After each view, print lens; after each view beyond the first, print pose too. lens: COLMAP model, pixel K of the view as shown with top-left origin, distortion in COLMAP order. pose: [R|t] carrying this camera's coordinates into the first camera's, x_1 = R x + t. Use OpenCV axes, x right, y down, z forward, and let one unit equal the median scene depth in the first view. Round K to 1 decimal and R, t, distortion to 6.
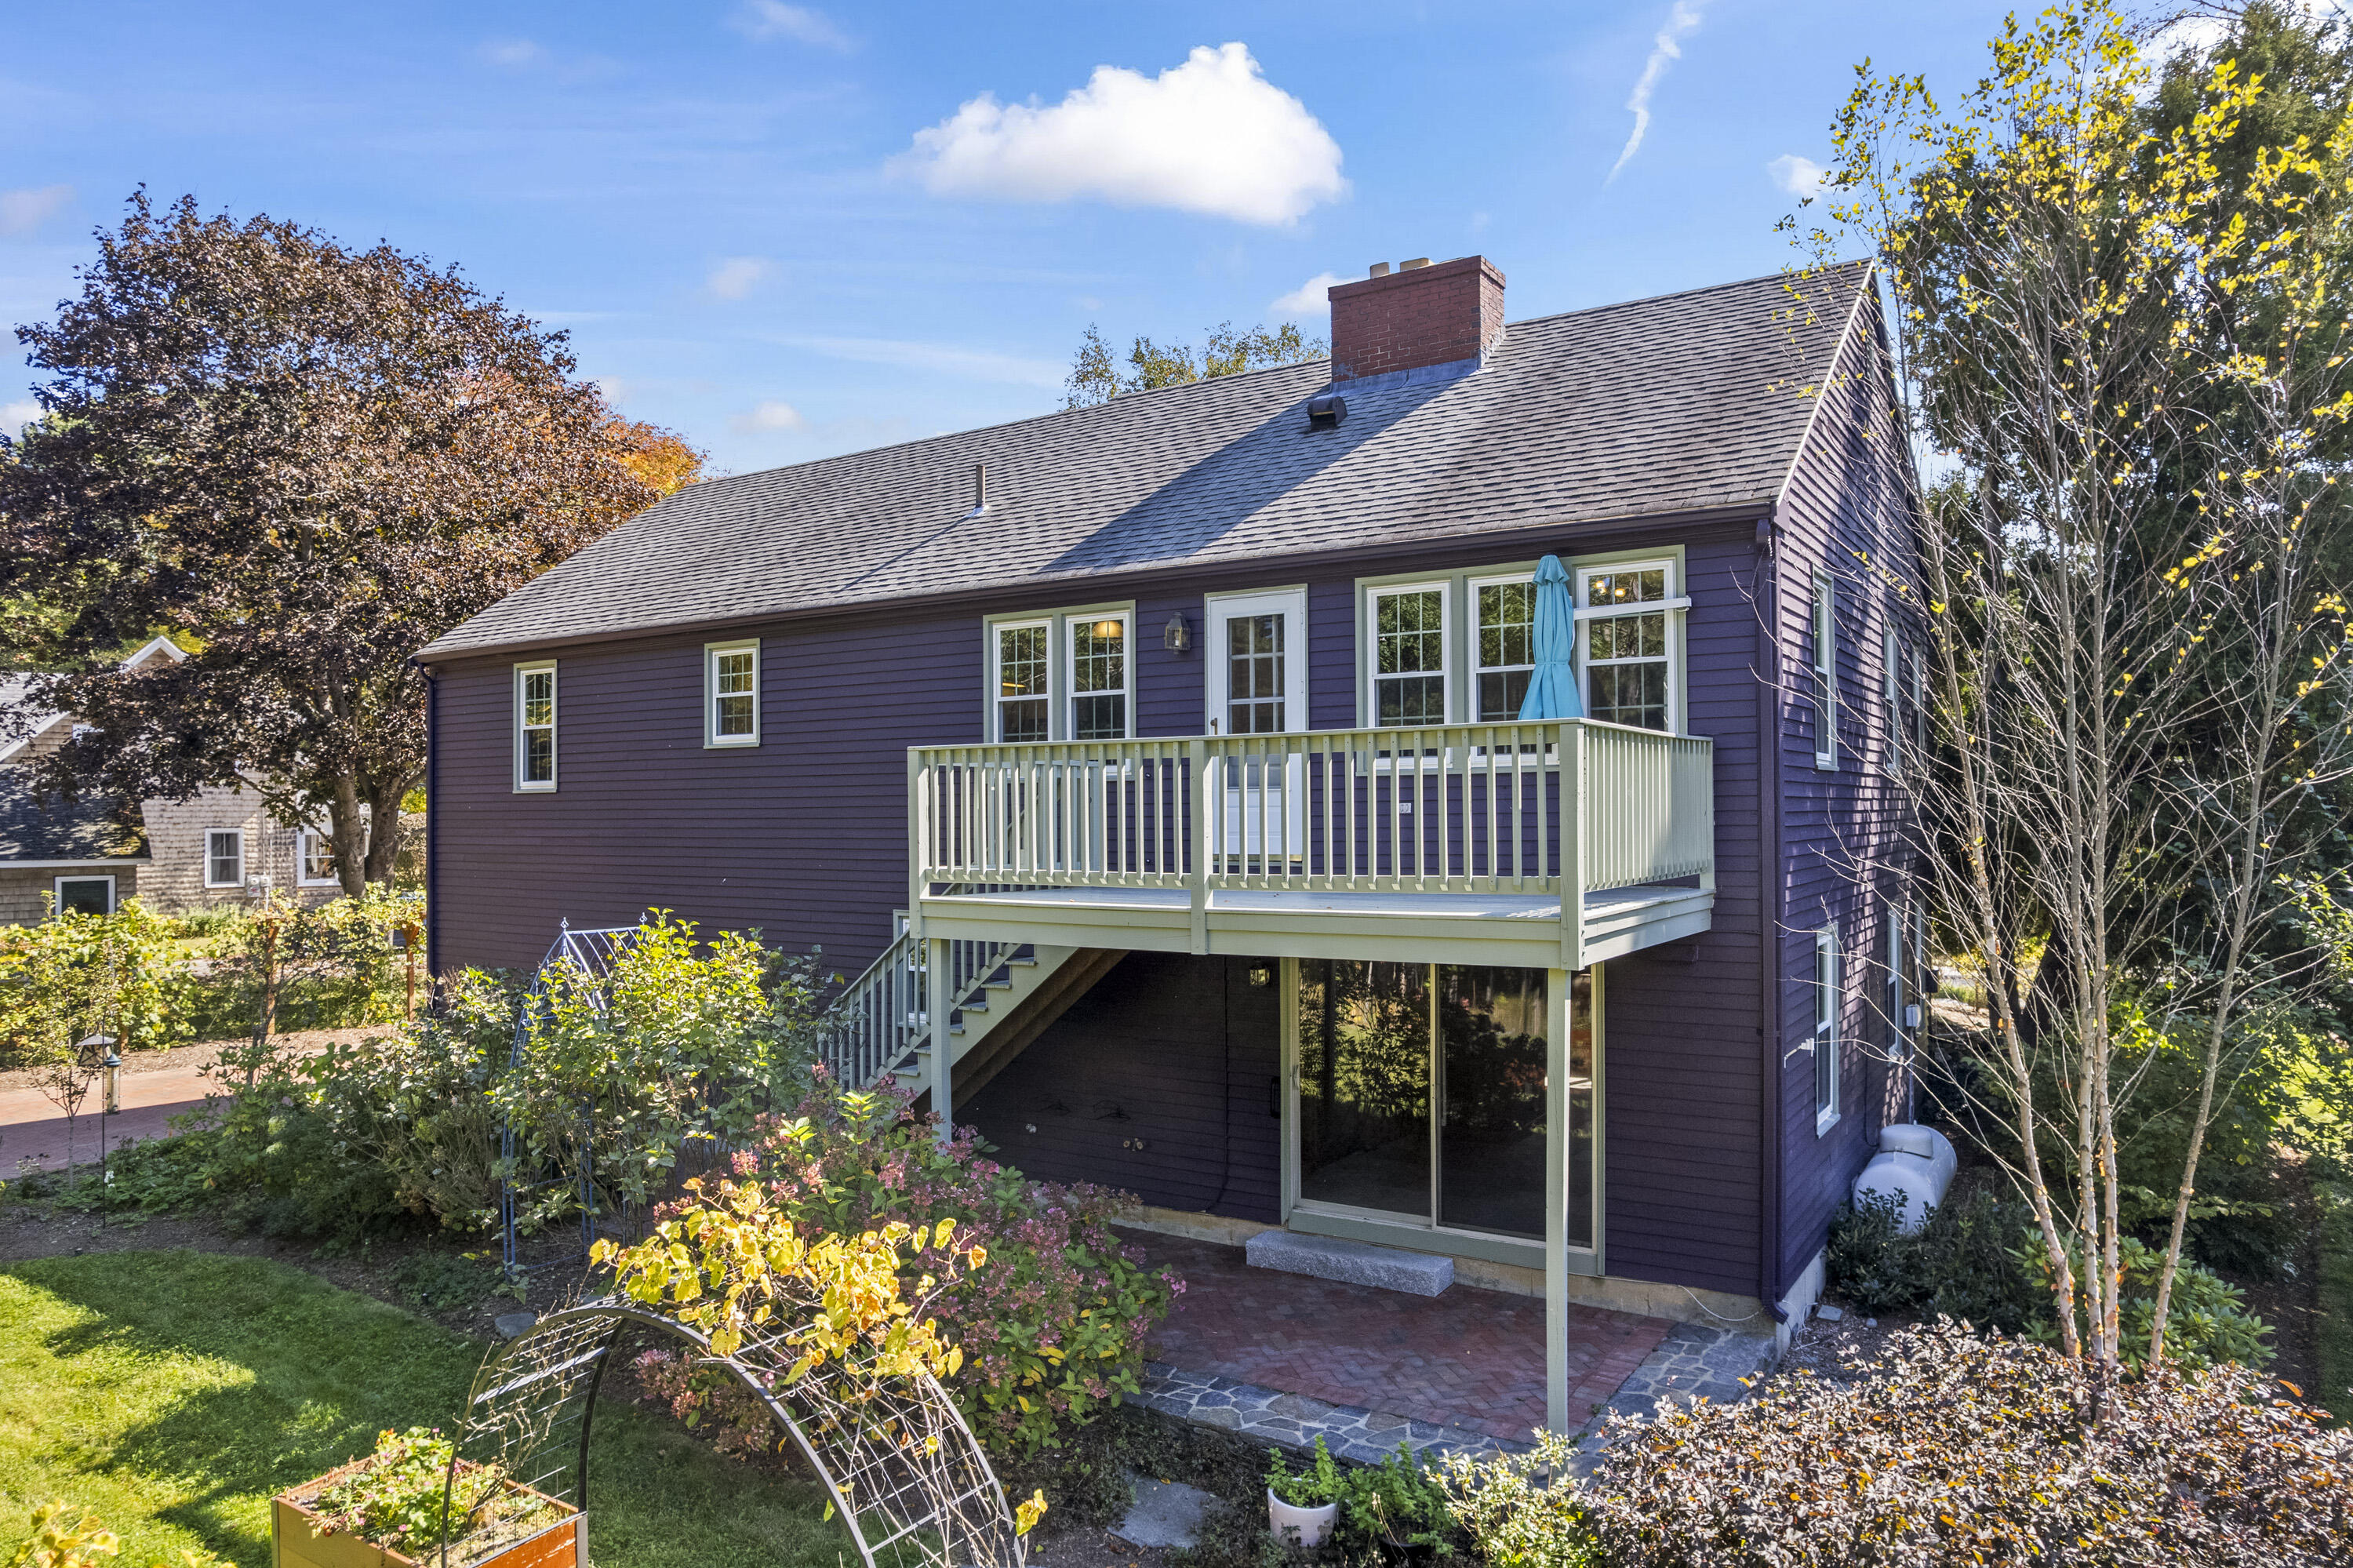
lens RADIAL K [[1522.9, 0, 1209.2], [0, 1522.9, 774.8], [0, 0, 1]] dist [-0.080887, 0.052706]
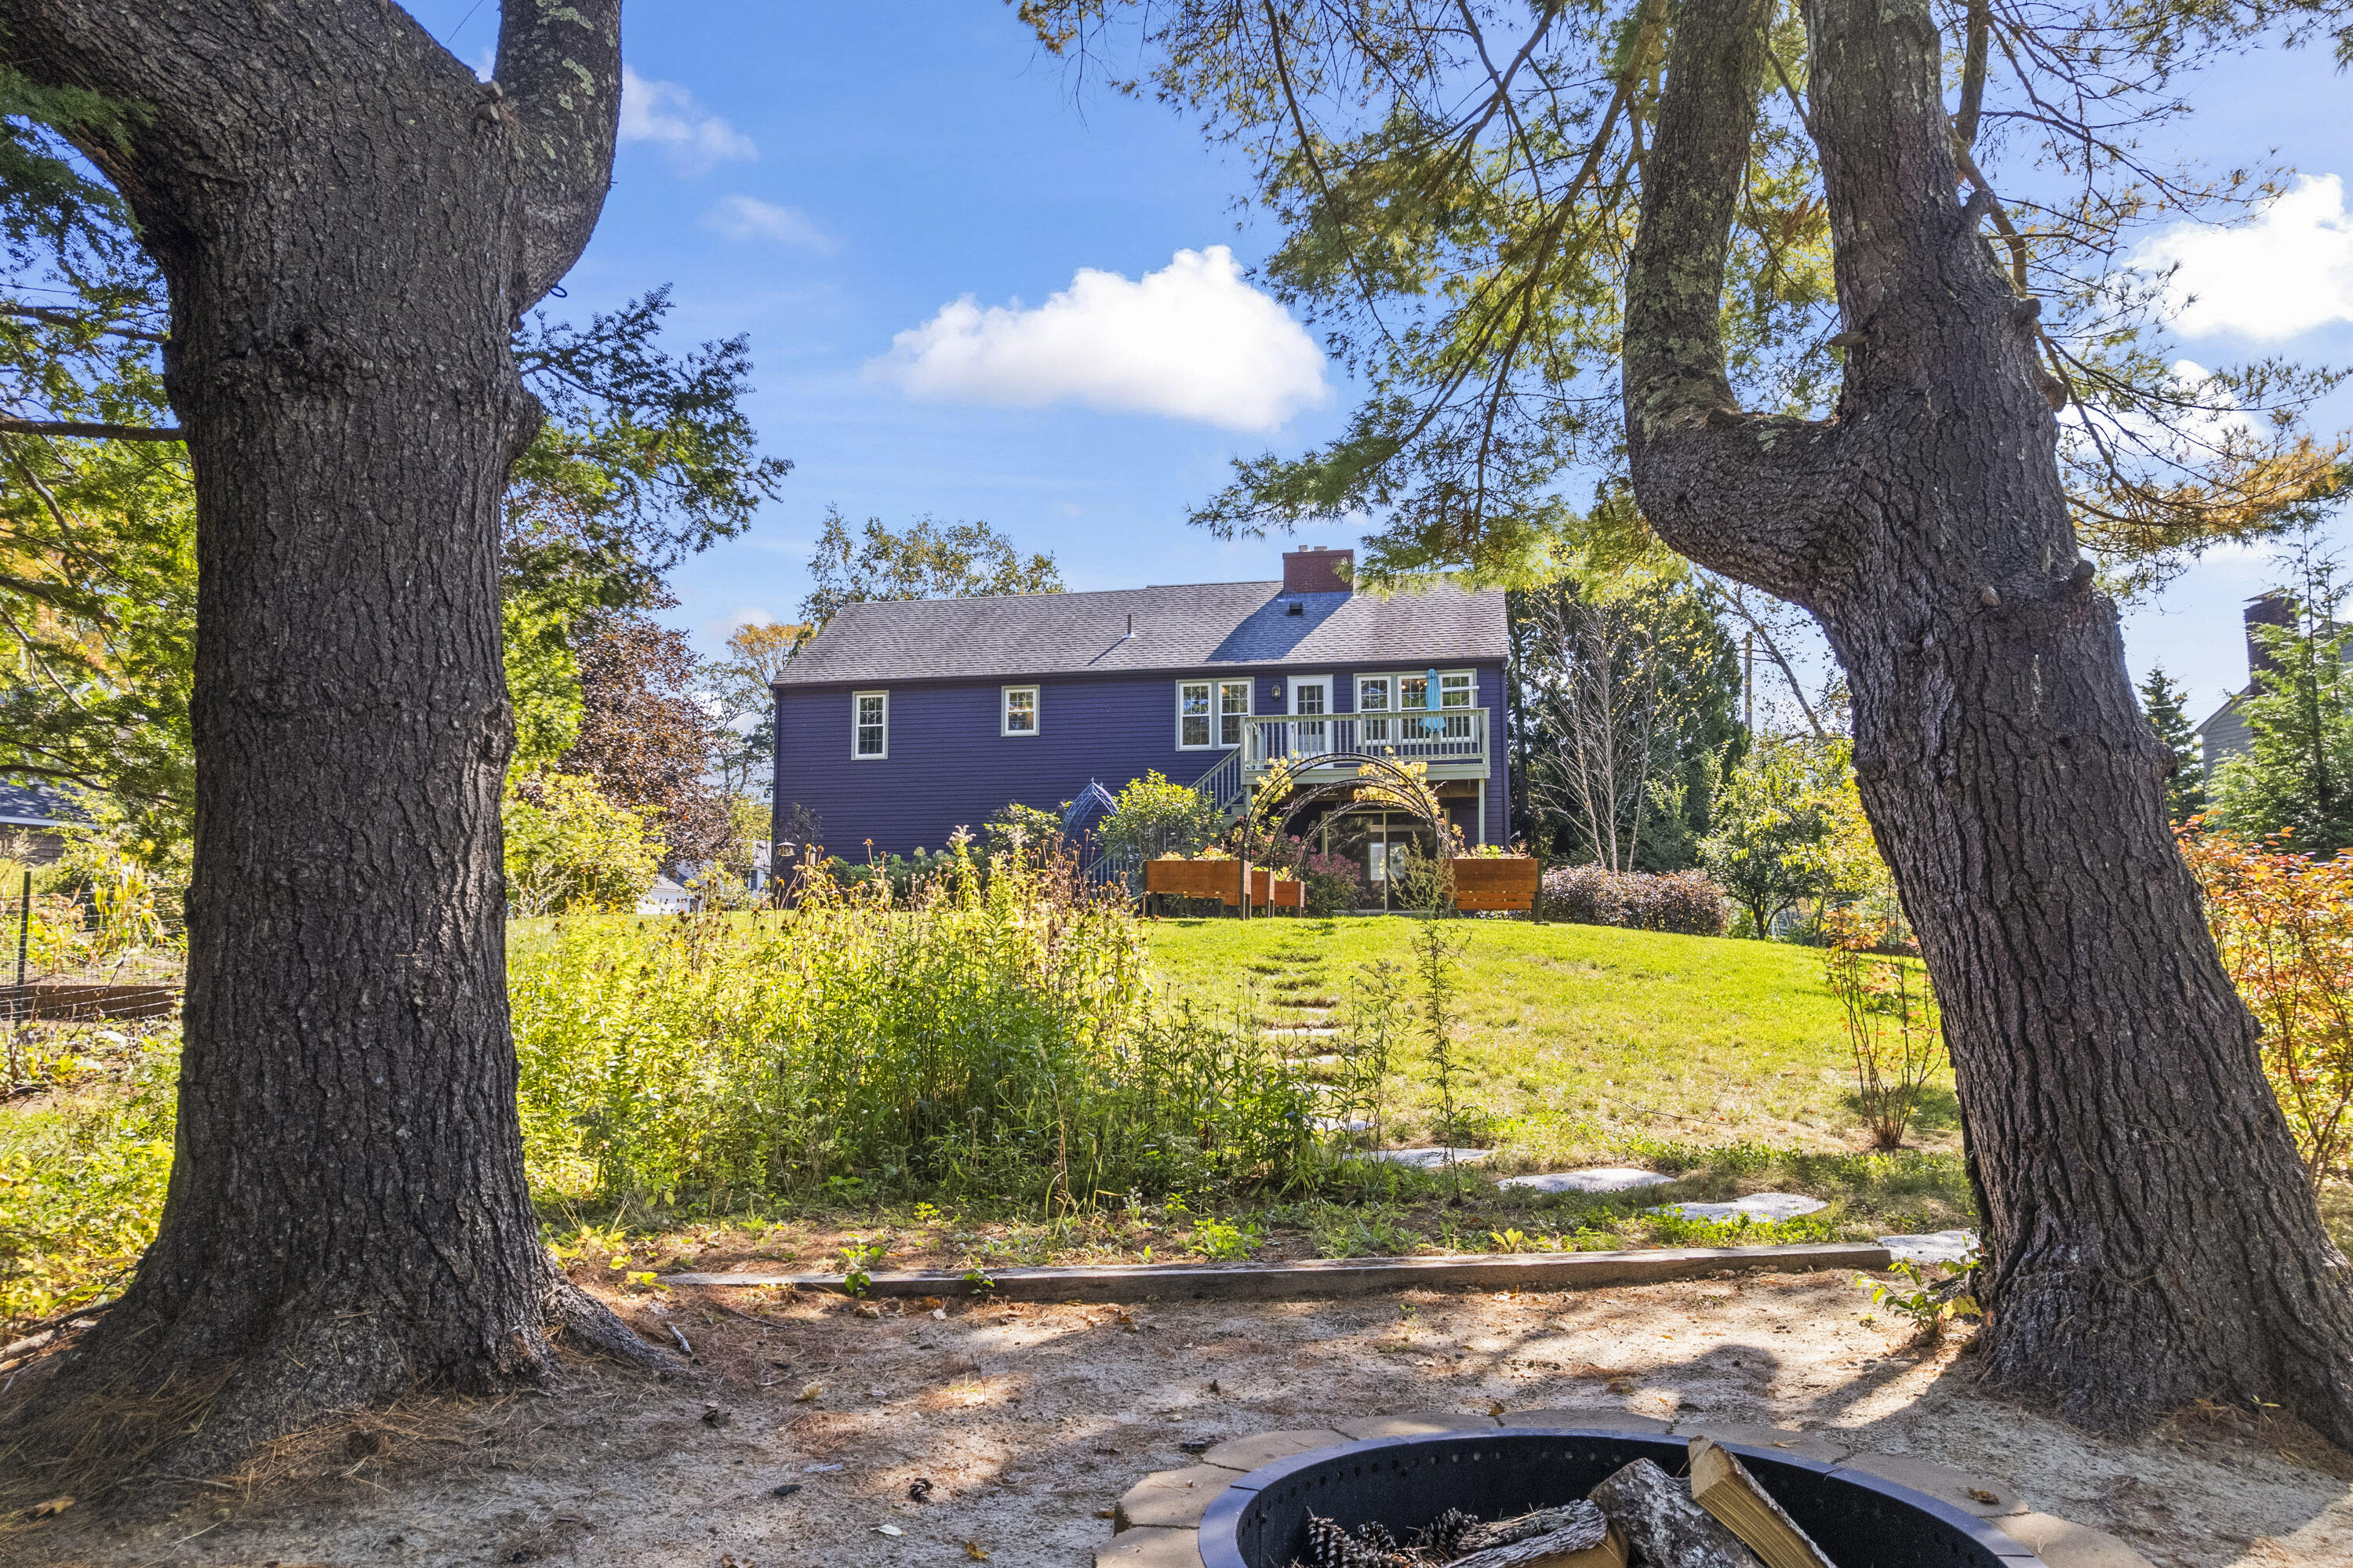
lens RADIAL K [[1507.2, 0, 1176.5], [0, 1507.2, 784.0], [0, 0, 1]] dist [-0.091711, 0.051390]
pose [[0.932655, 0.054685, 0.356601, -1.075060], [-0.018248, 0.994330, -0.104758, 0.331613], [-0.360307, 0.091196, 0.928365, -1.271796]]
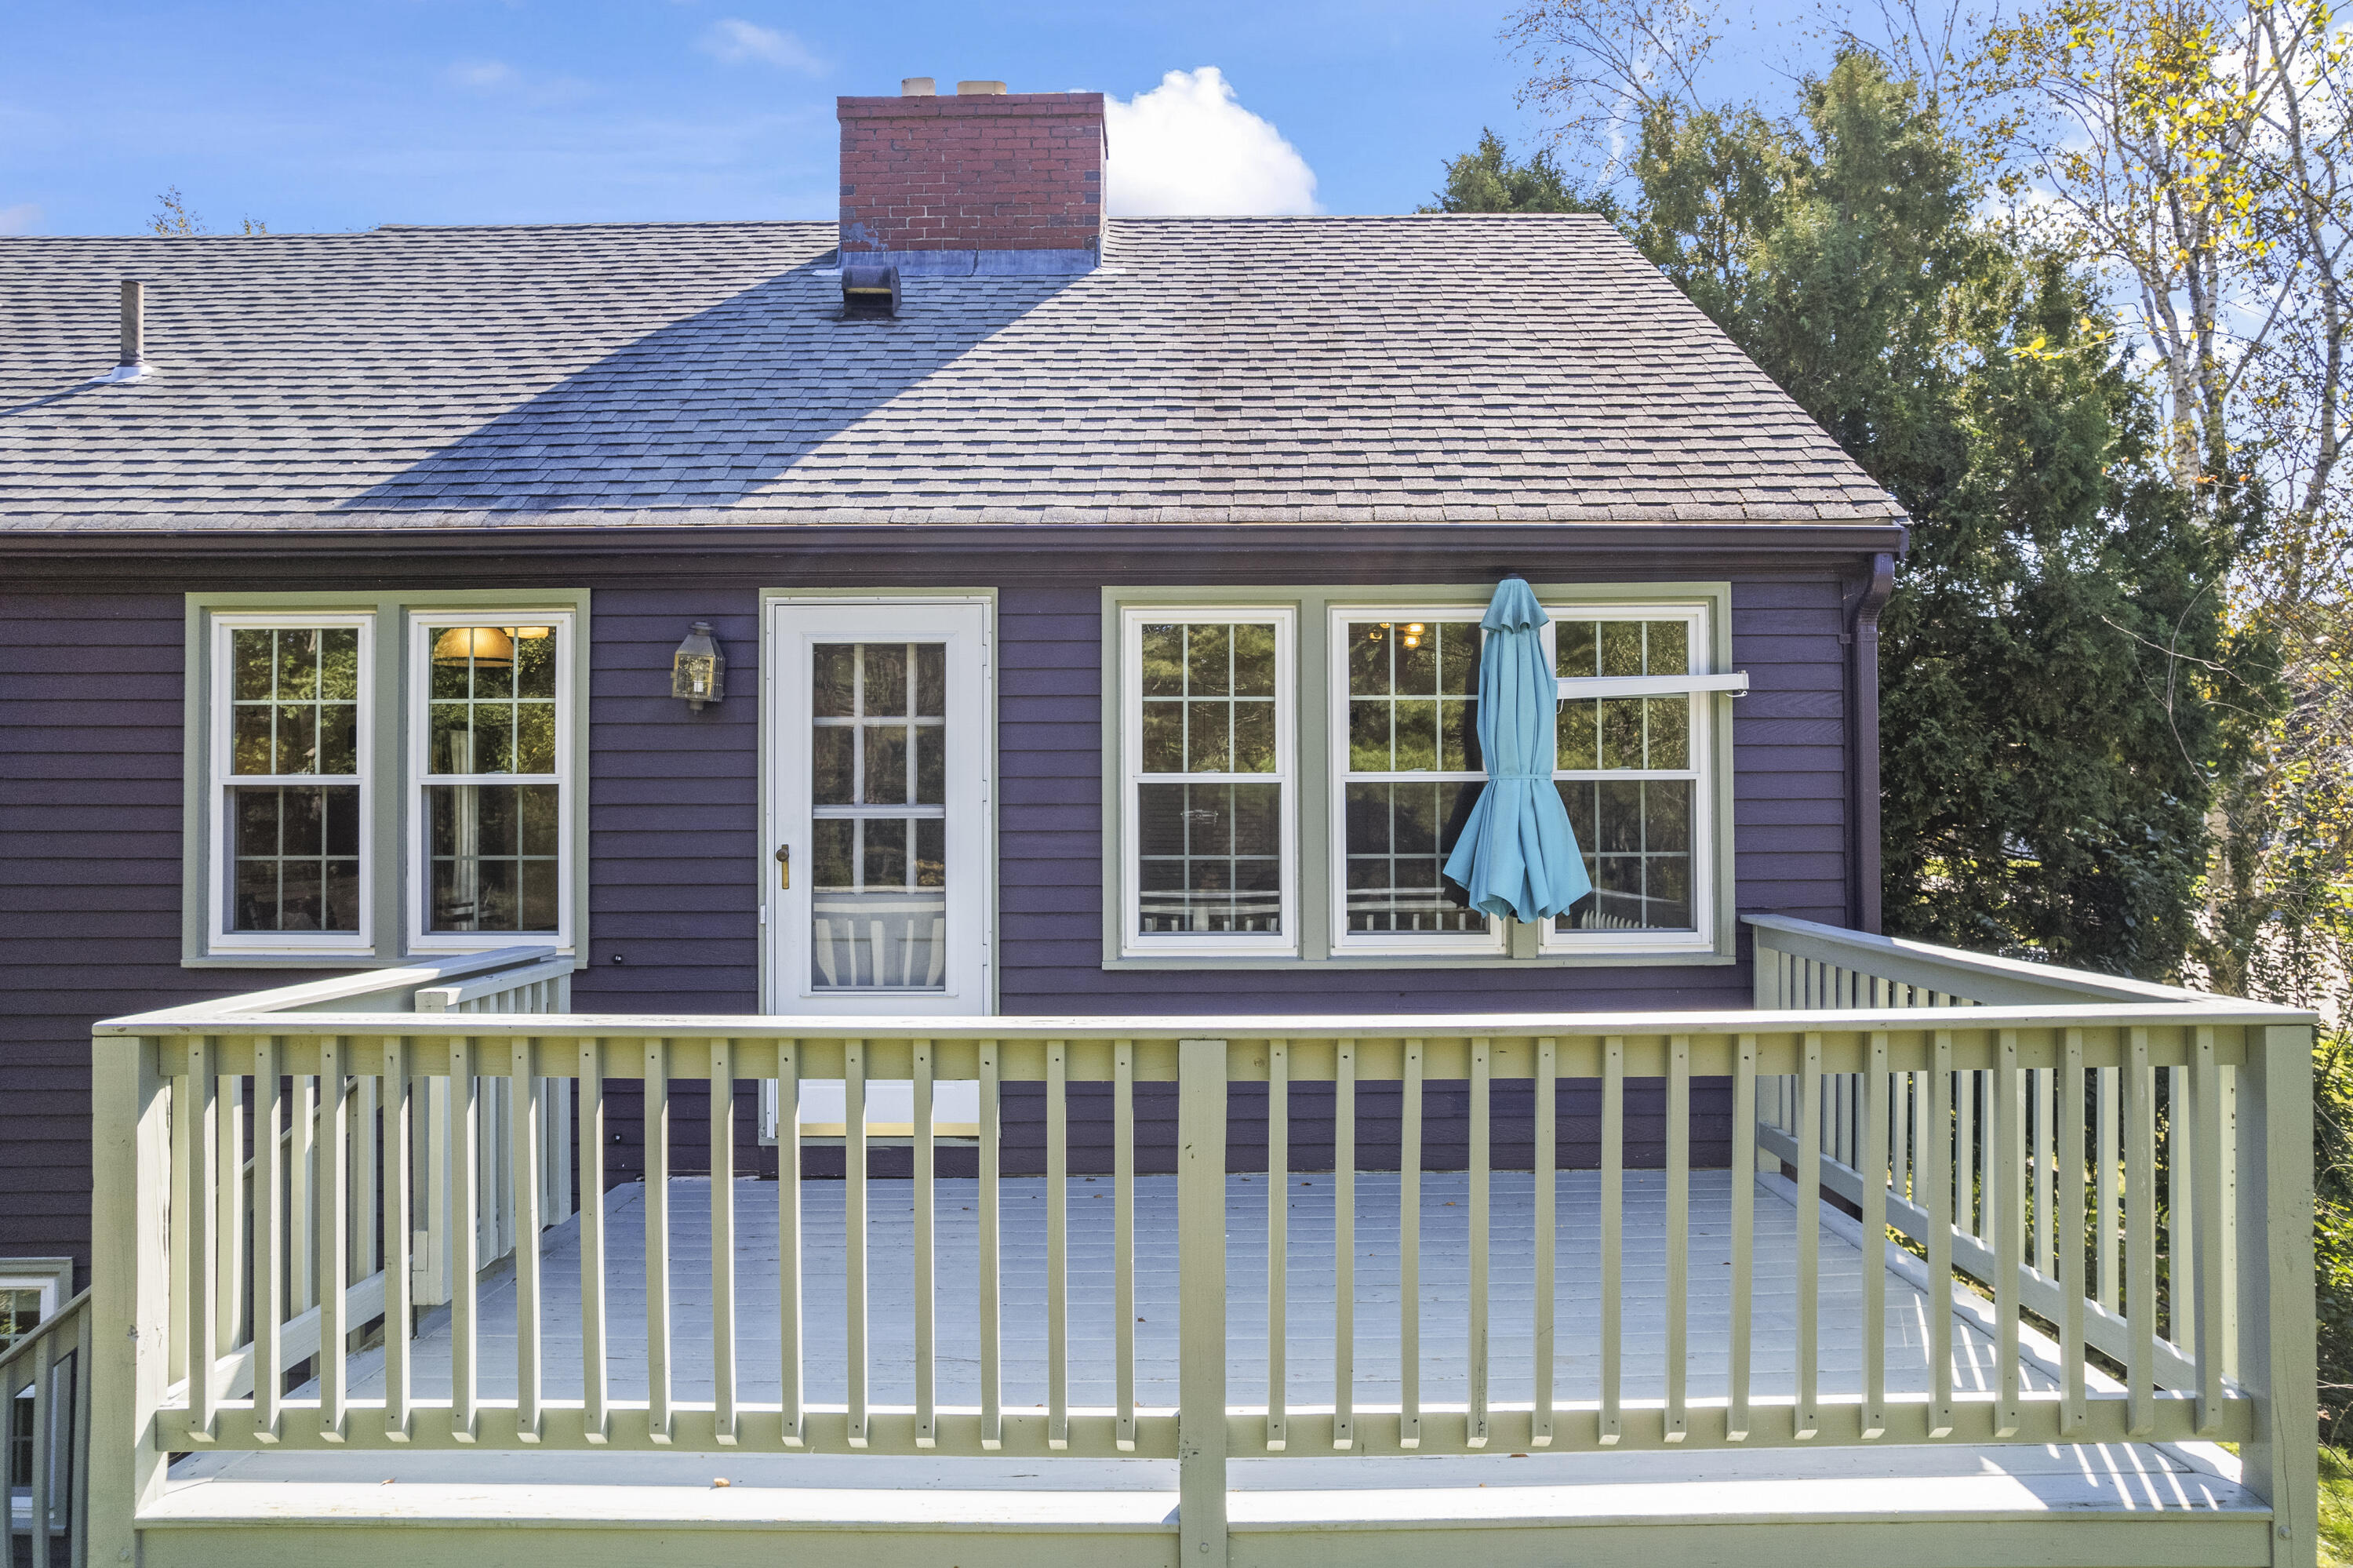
lens RADIAL K [[1522.9, 0, 1209.2], [0, 1522.9, 774.8], [0, 0, 1]] dist [-0.080887, 0.052706]
pose [[0.841540, 0.020864, 0.539791, -0.143427], [-0.018255, 0.999781, -0.010184, -0.057203], [-0.539886, -0.001284, 0.841737, 0.515175]]
